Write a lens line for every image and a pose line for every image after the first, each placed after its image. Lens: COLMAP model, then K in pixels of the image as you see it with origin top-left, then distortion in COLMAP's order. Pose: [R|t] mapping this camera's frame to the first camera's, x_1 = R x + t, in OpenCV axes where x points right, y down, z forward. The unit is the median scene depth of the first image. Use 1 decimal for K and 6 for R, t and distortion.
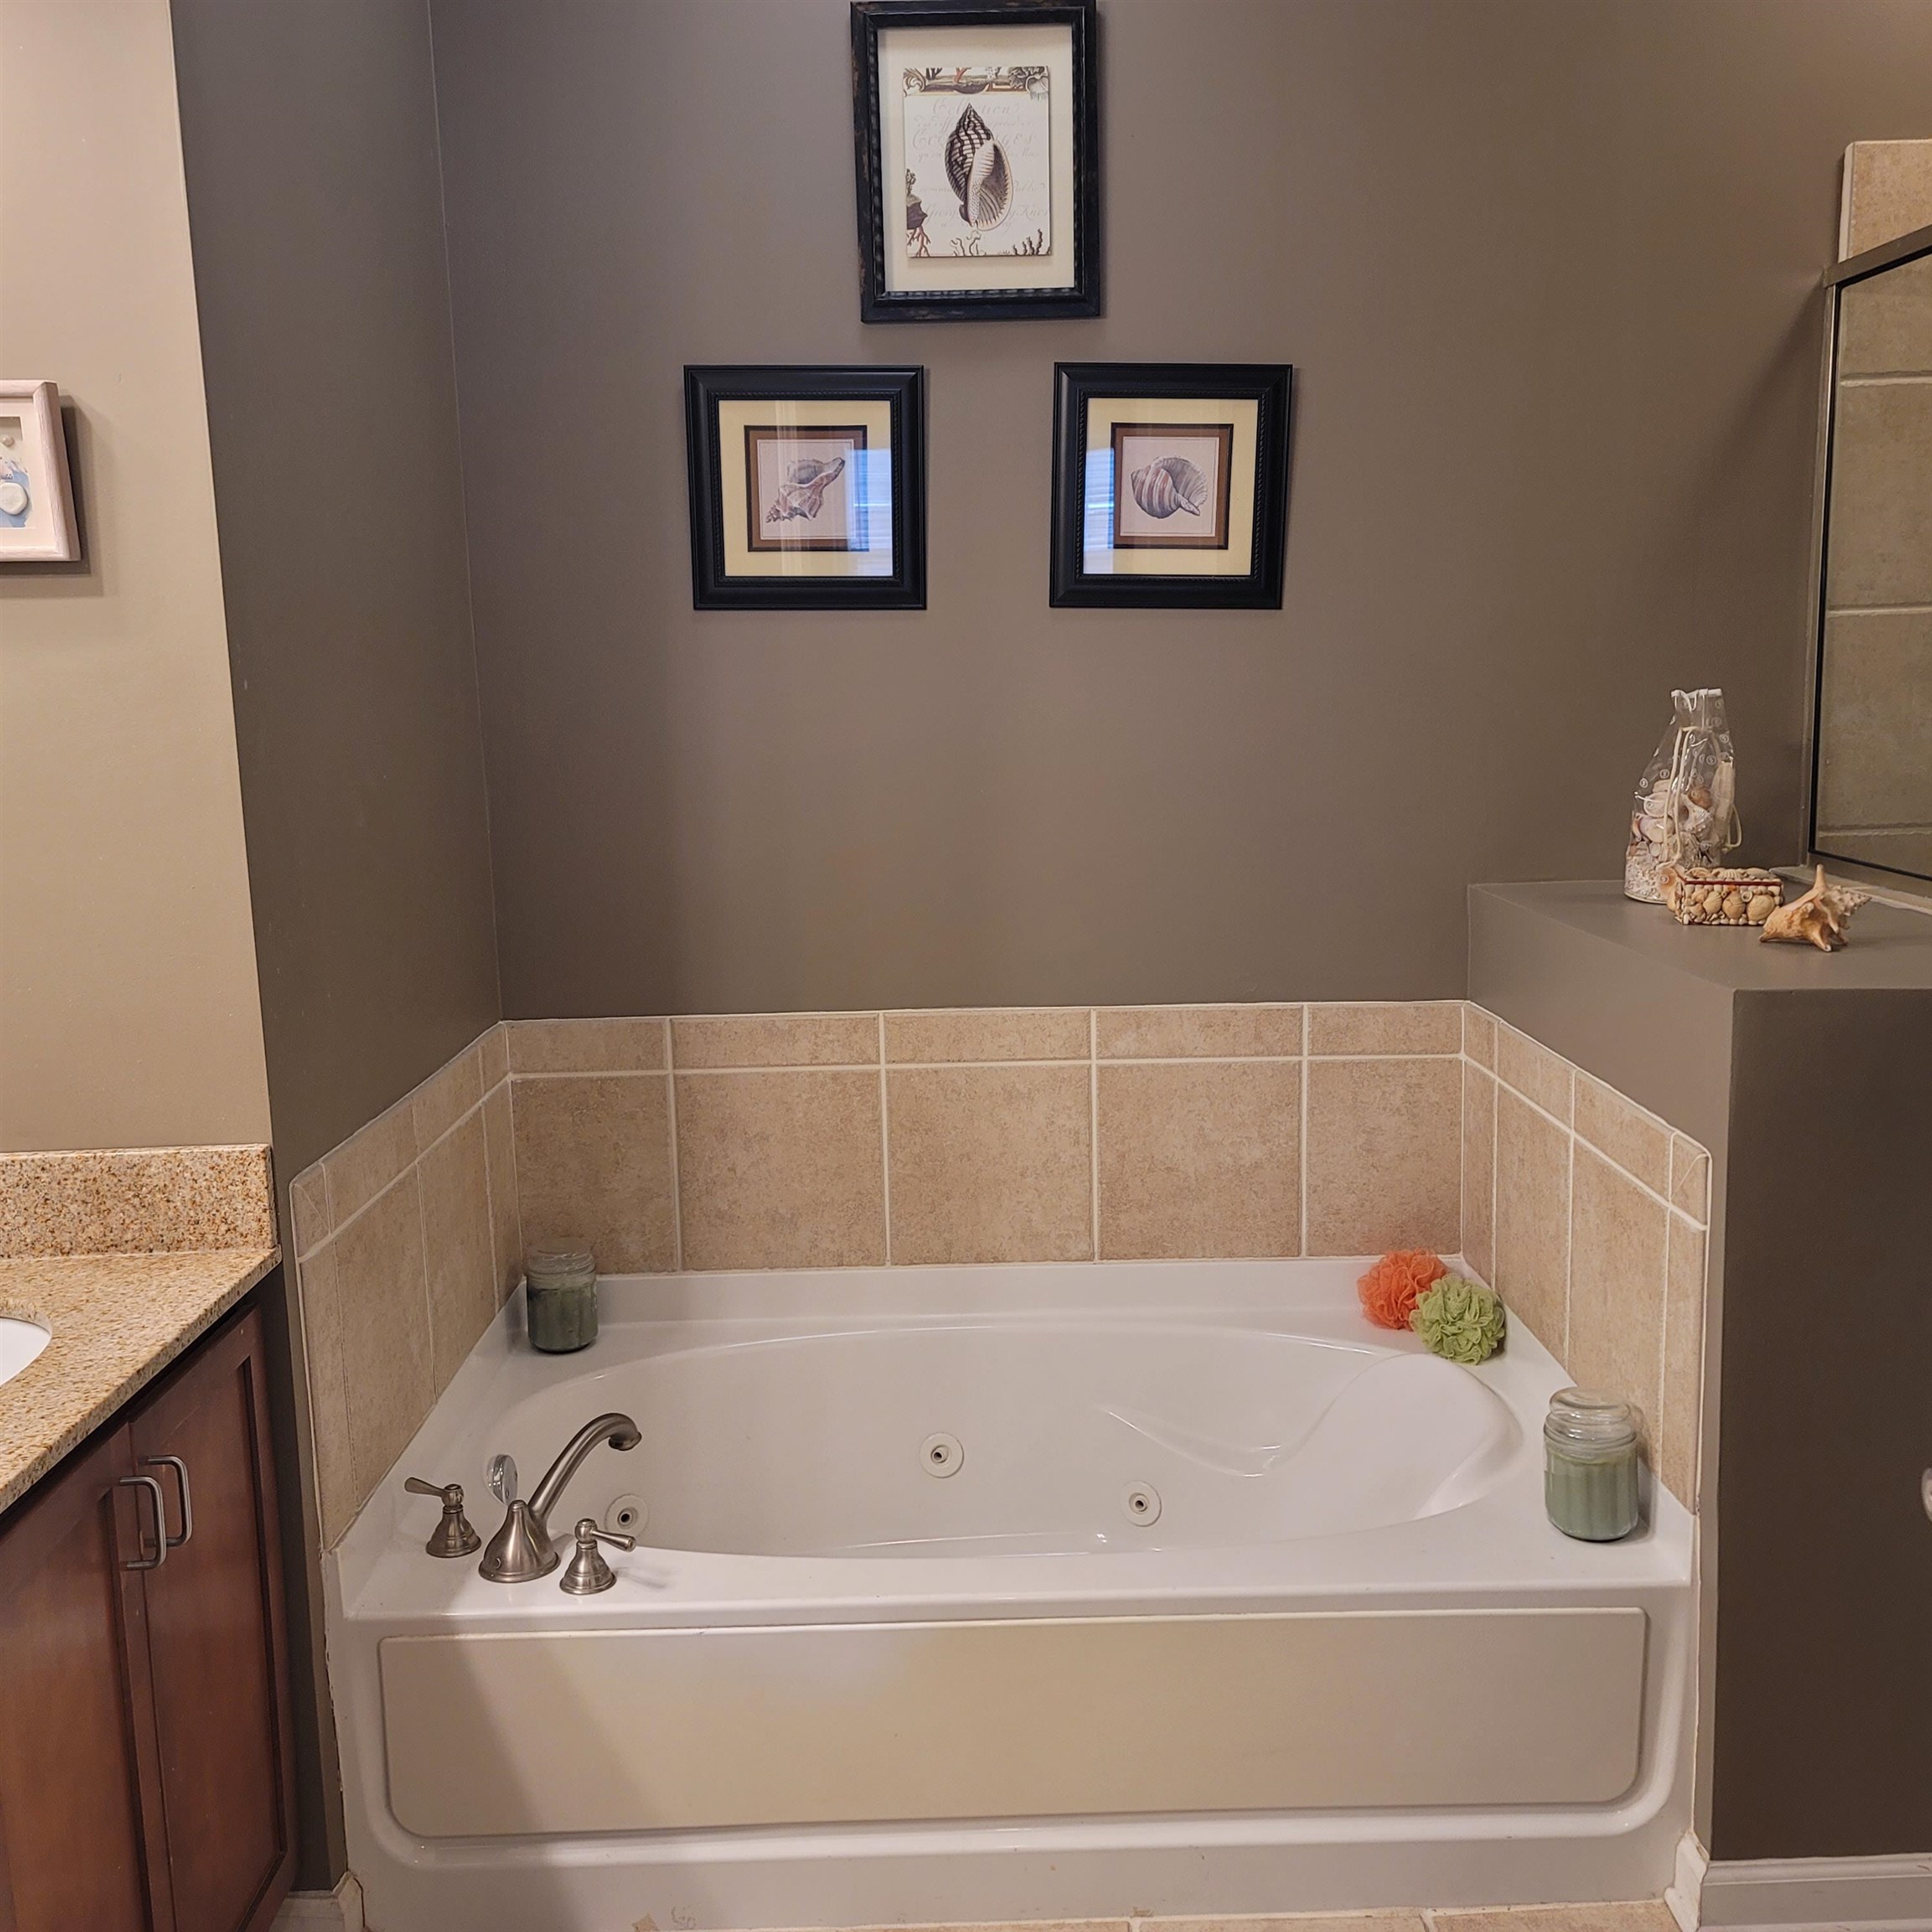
lens RADIAL K [[1893.5, 0, 998.9], [0, 1893.5, 944.1], [0, 0, 1]] dist [0.070701, -0.040022]
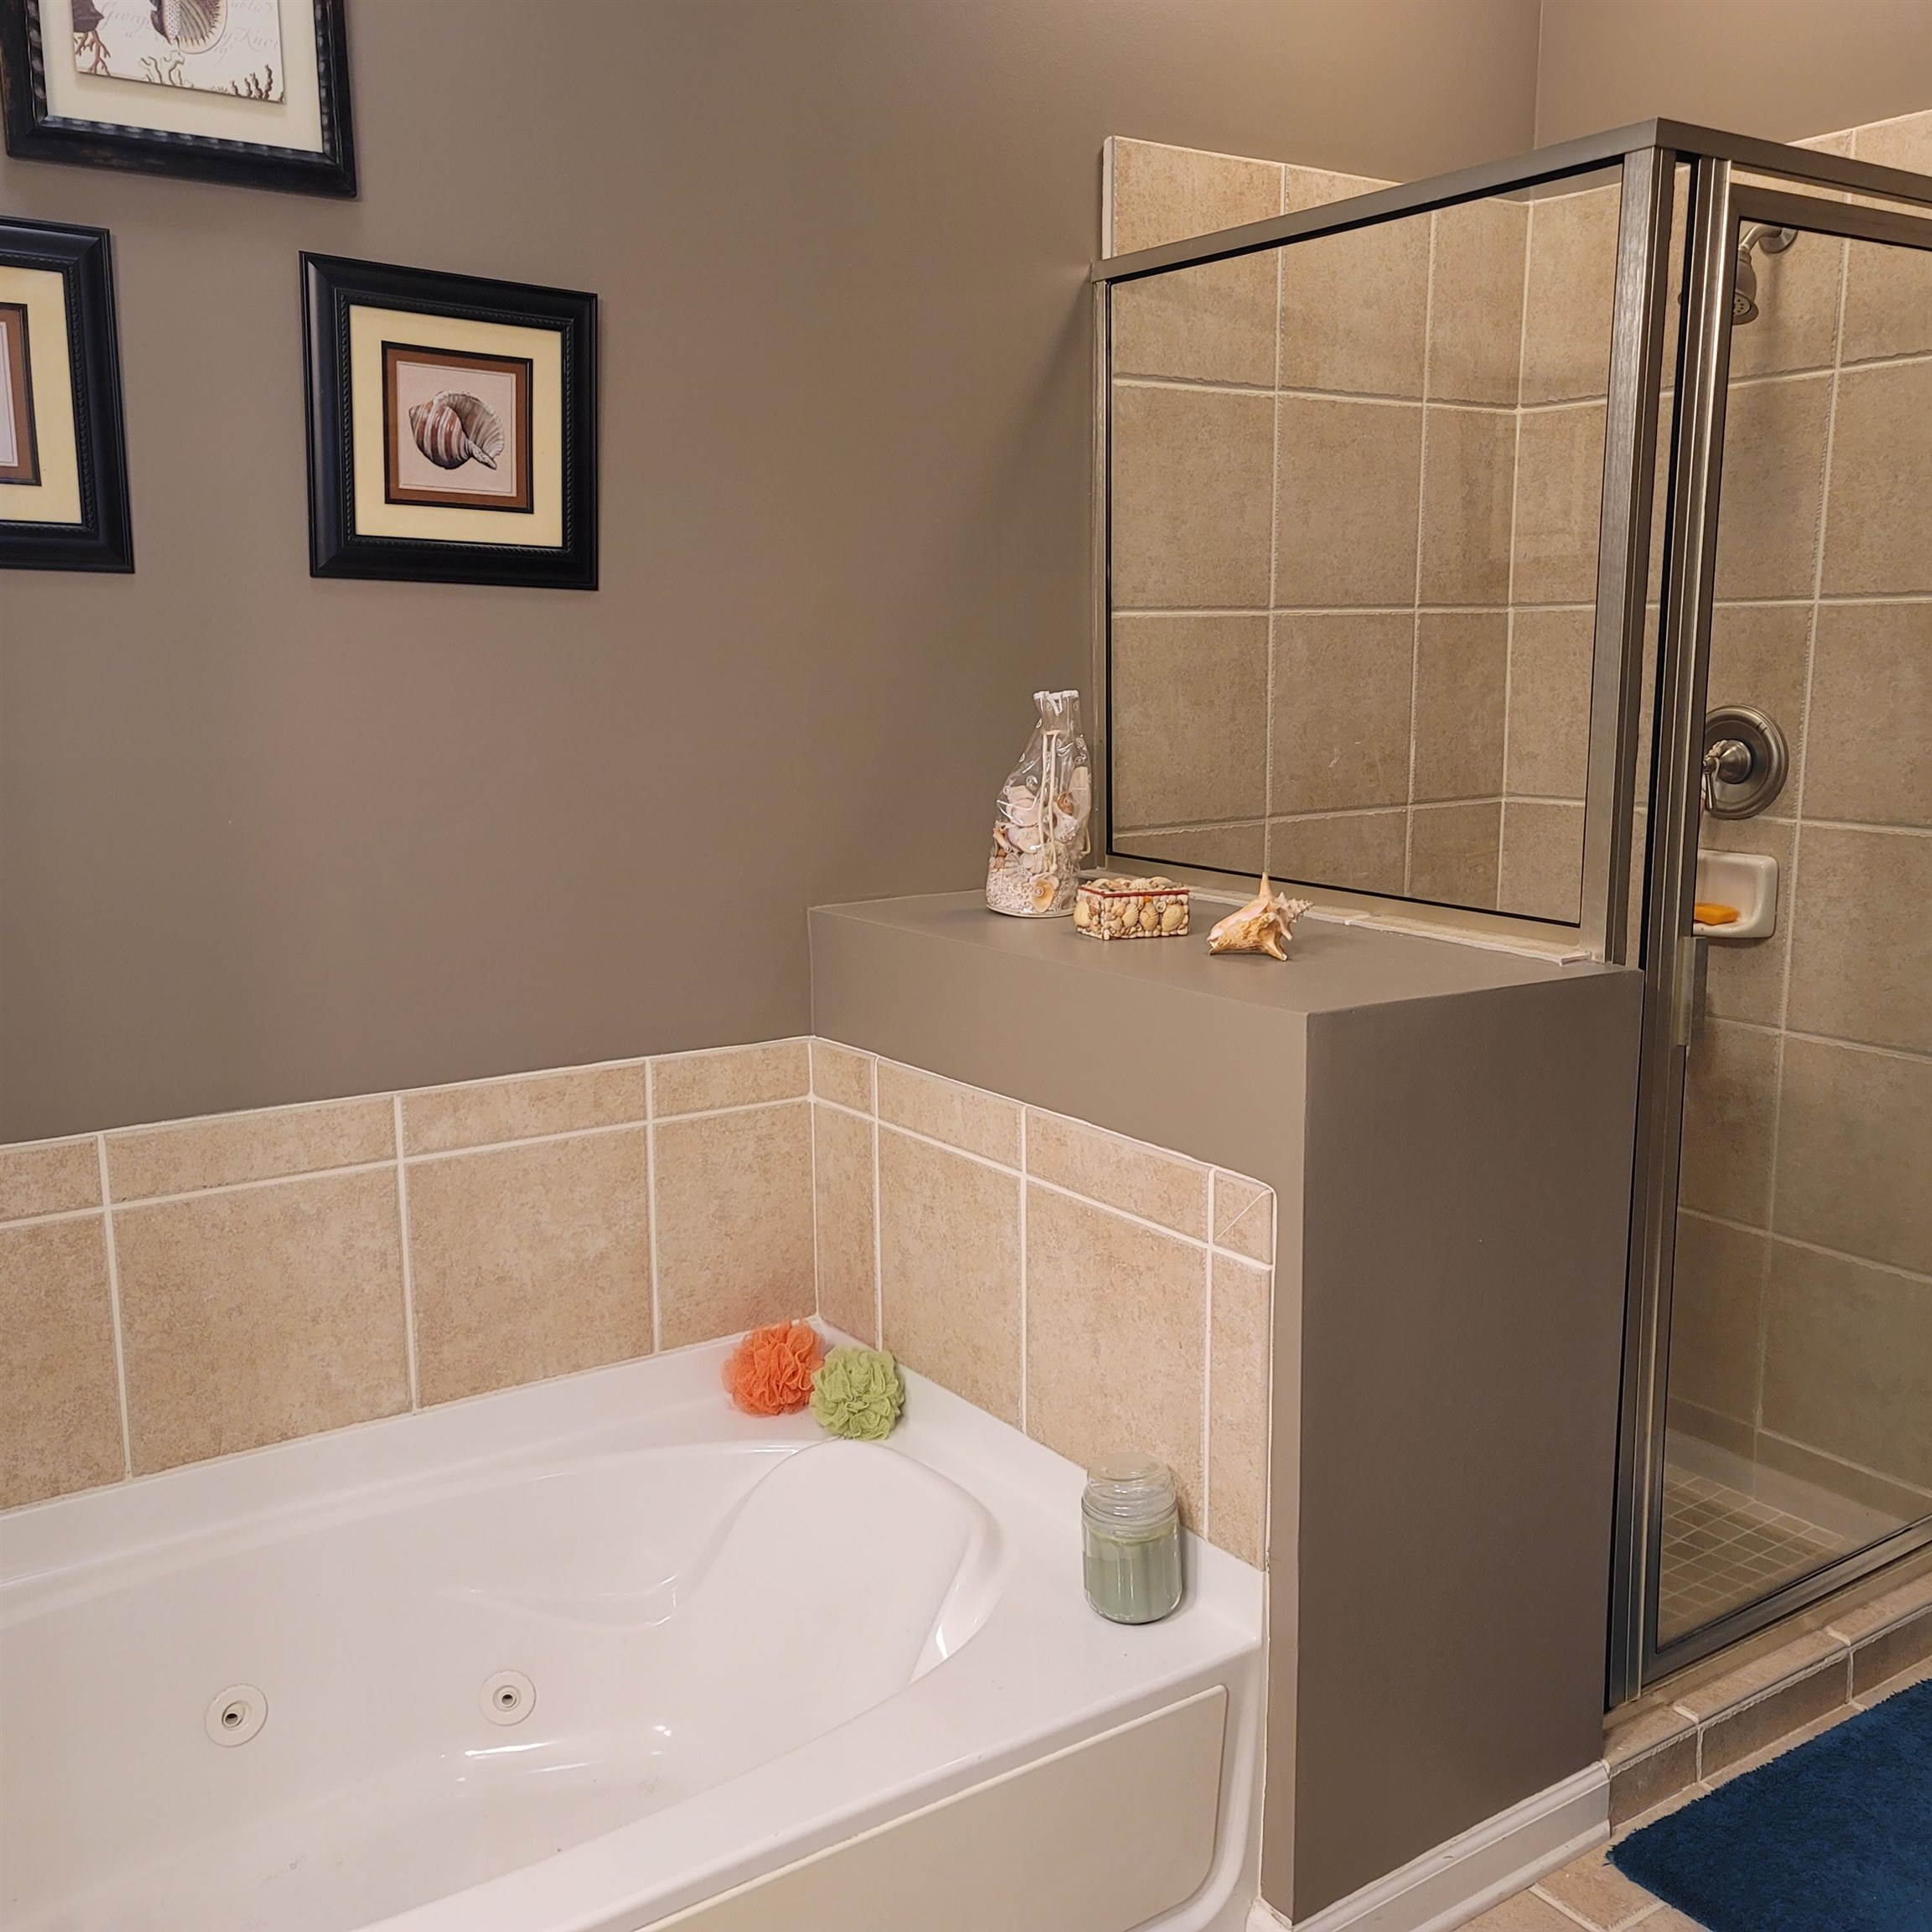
lens RADIAL K [[1866.1, 0, 930.1], [0, 1866.1, 967.2], [0, 0, 1]] dist [0.080558, -0.073275]
pose [[0.835569, -0.079893, 0.543546, -0.190958], [0.070337, 0.996784, 0.038386, -0.033709], [-0.544864, 0.006158, 0.838502, 0.236227]]
